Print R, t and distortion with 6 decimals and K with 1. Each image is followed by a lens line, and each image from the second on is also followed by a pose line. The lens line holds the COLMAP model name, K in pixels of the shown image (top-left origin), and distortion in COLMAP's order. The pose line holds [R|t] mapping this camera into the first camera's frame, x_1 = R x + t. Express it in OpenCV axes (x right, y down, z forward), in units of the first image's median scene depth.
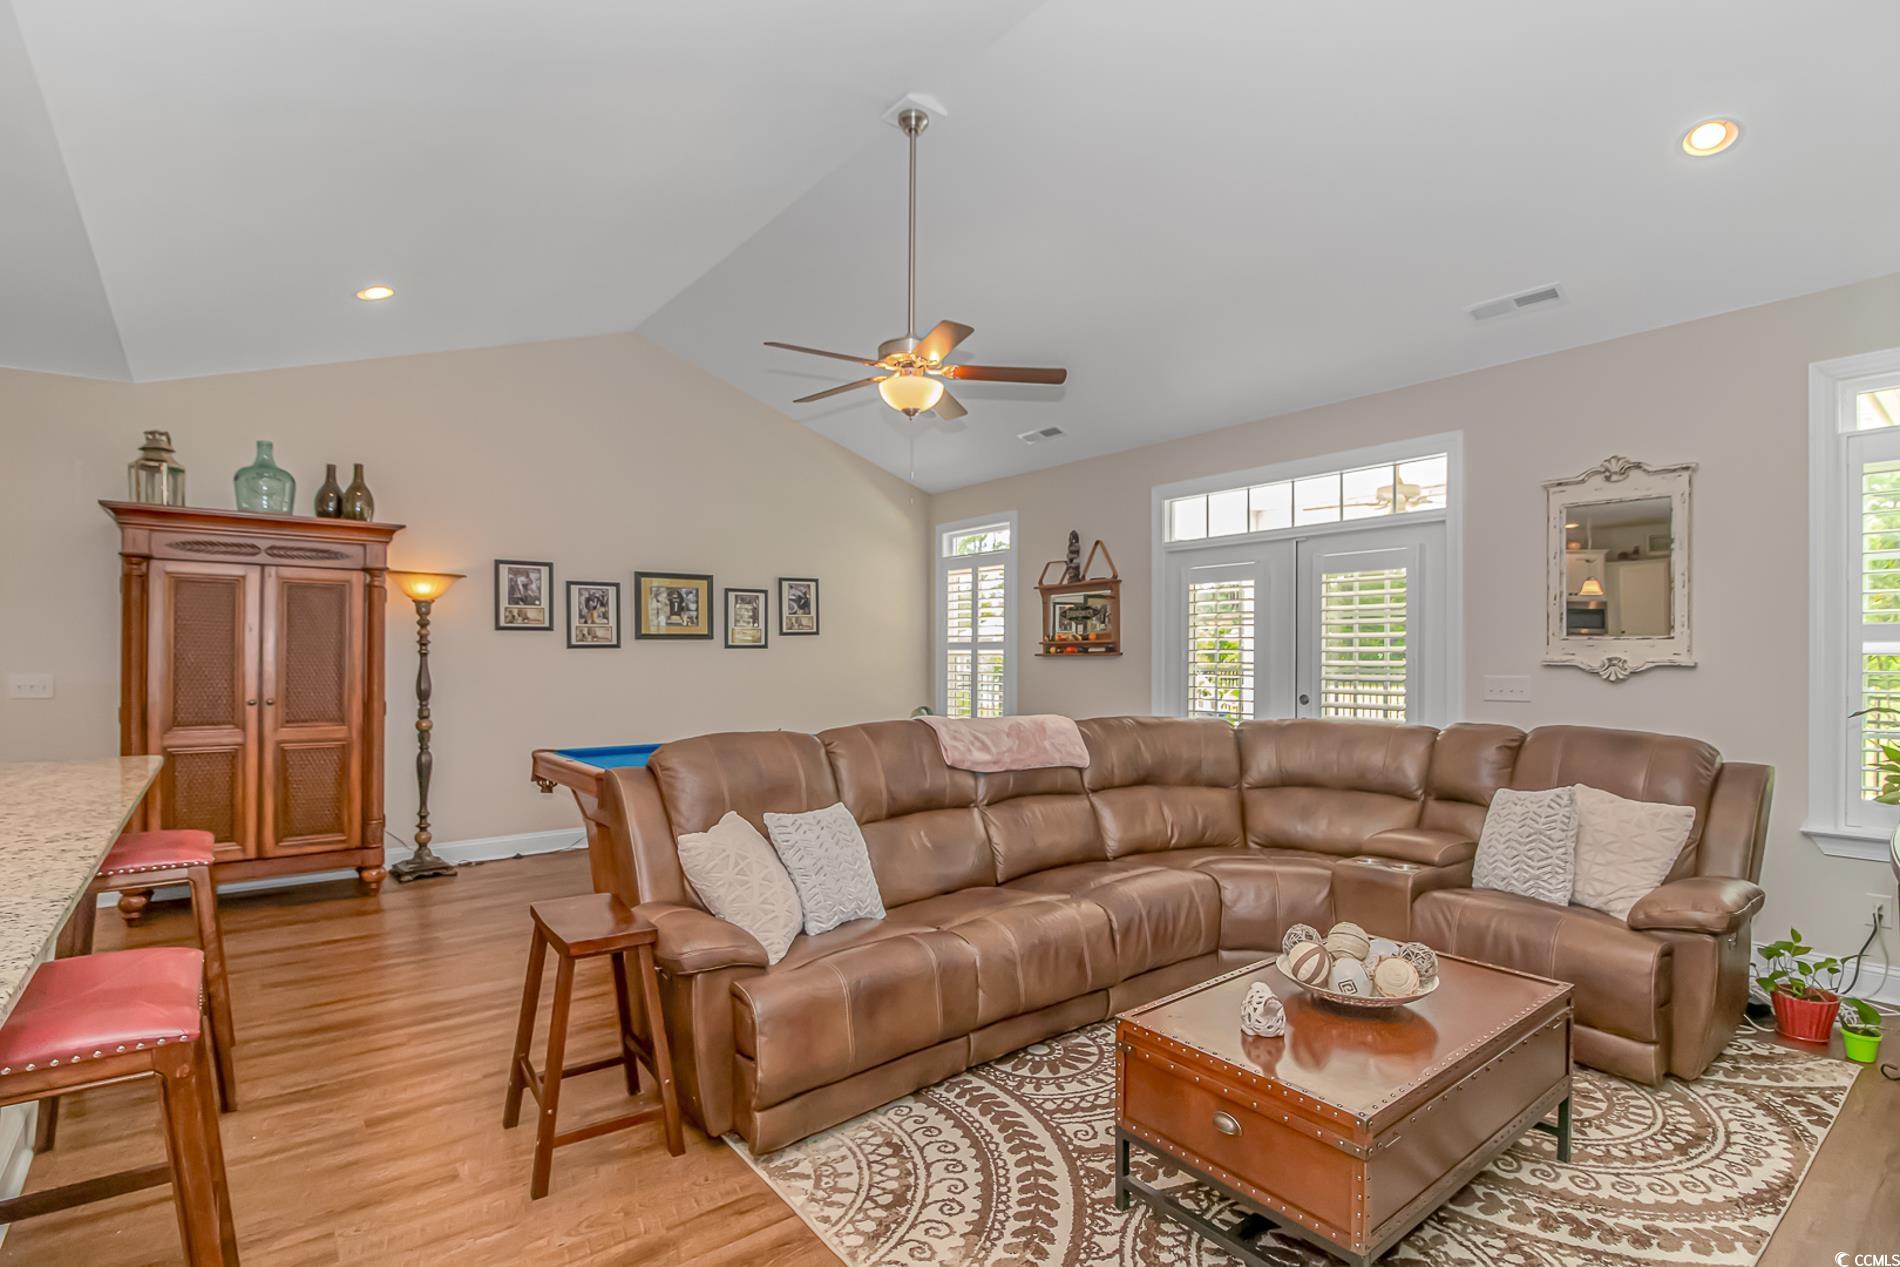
lens RADIAL K [[897.8, 0, 970.4], [0, 897.8, 655.8], [0, 0, 1]] dist [-0.010930, 0.000048]
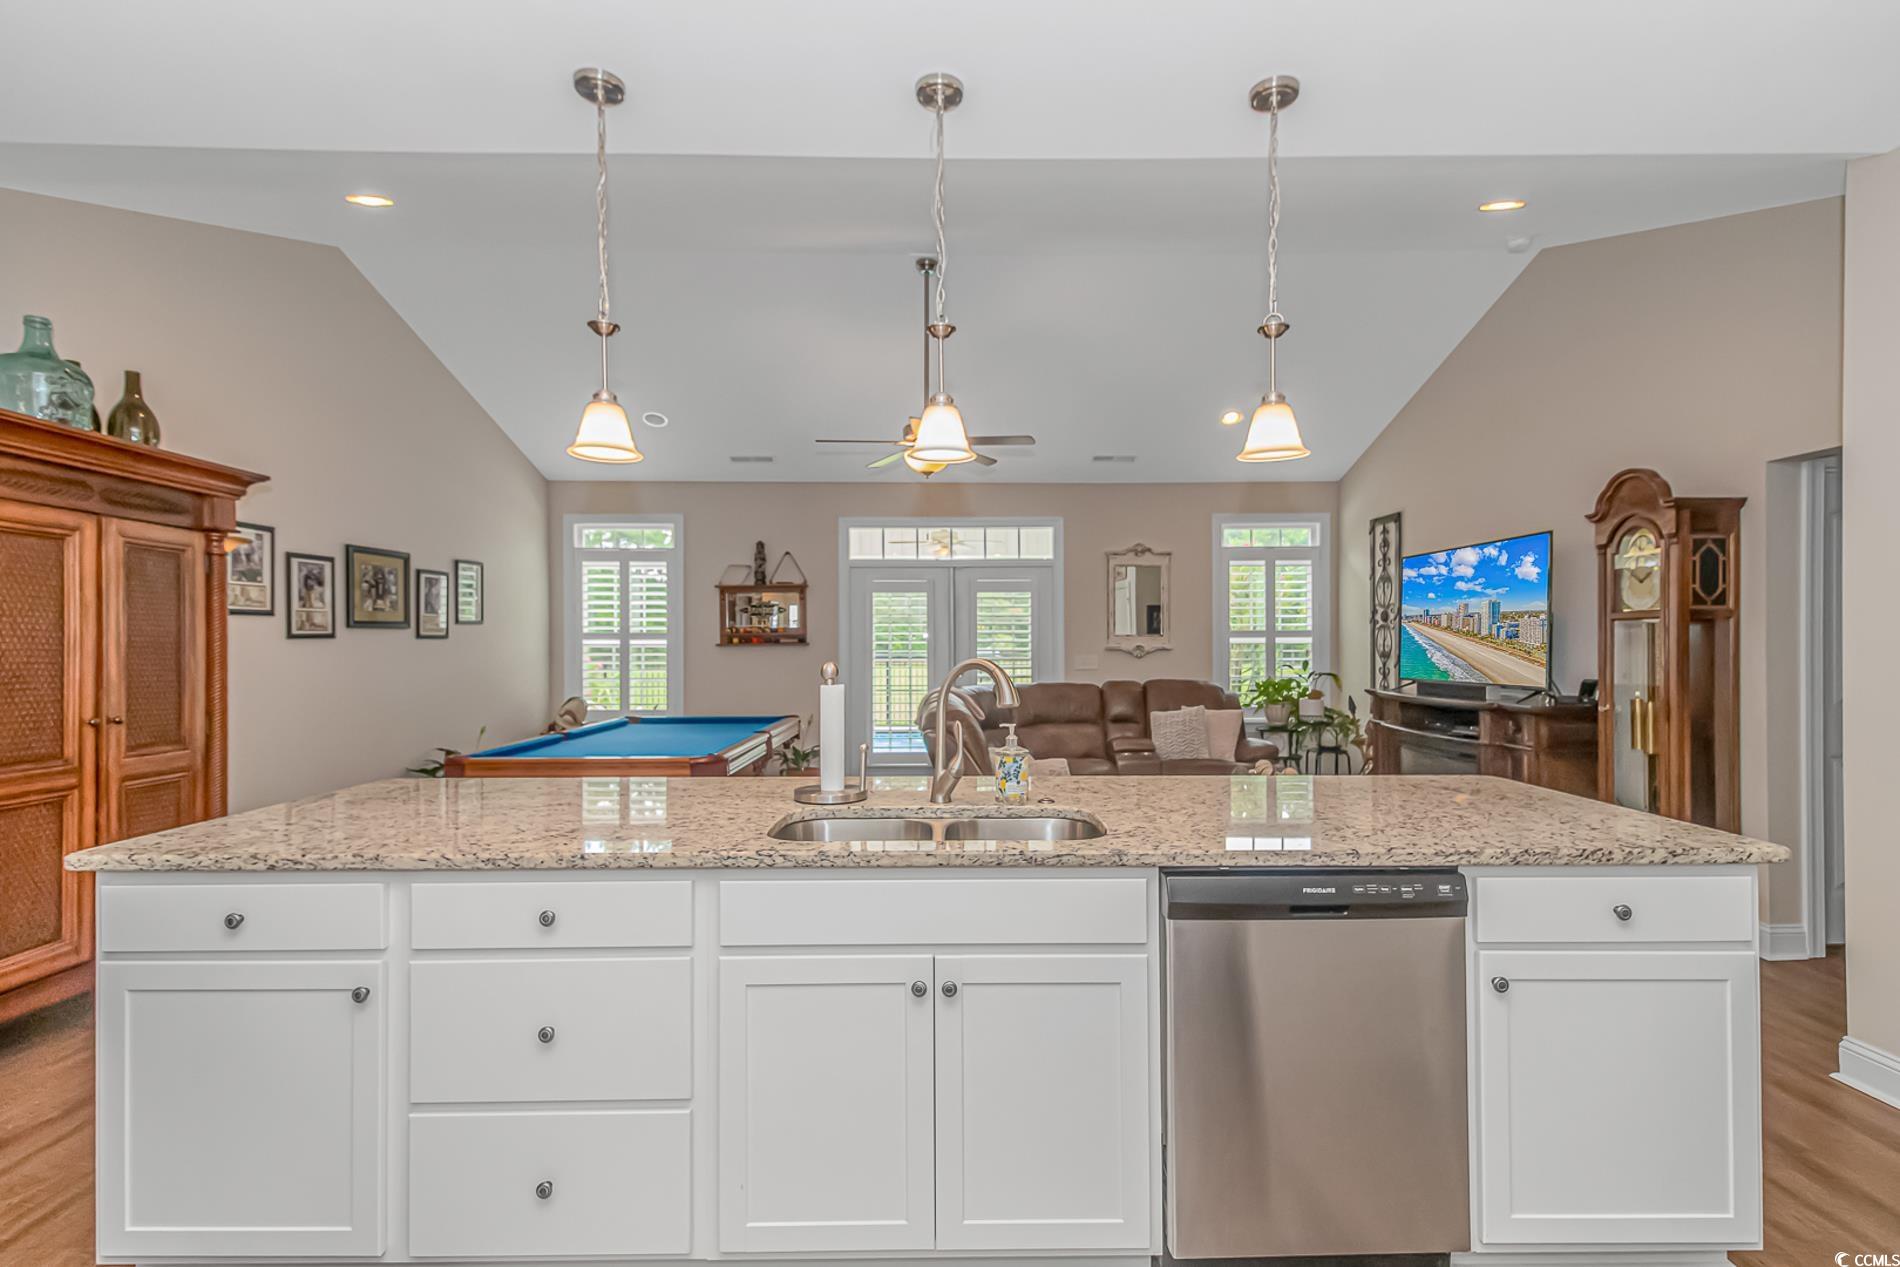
lens RADIAL K [[897.8, 0, 970.4], [0, 897.8, 655.8], [0, 0, 1]] dist [-0.010930, 0.000048]
pose [[0.608333, -0.012850, 0.793578, -0.707815], [0.003094, 0.999900, 0.013820, -0.002312], [-0.793676, -0.005952, 0.608312, 0.057122]]
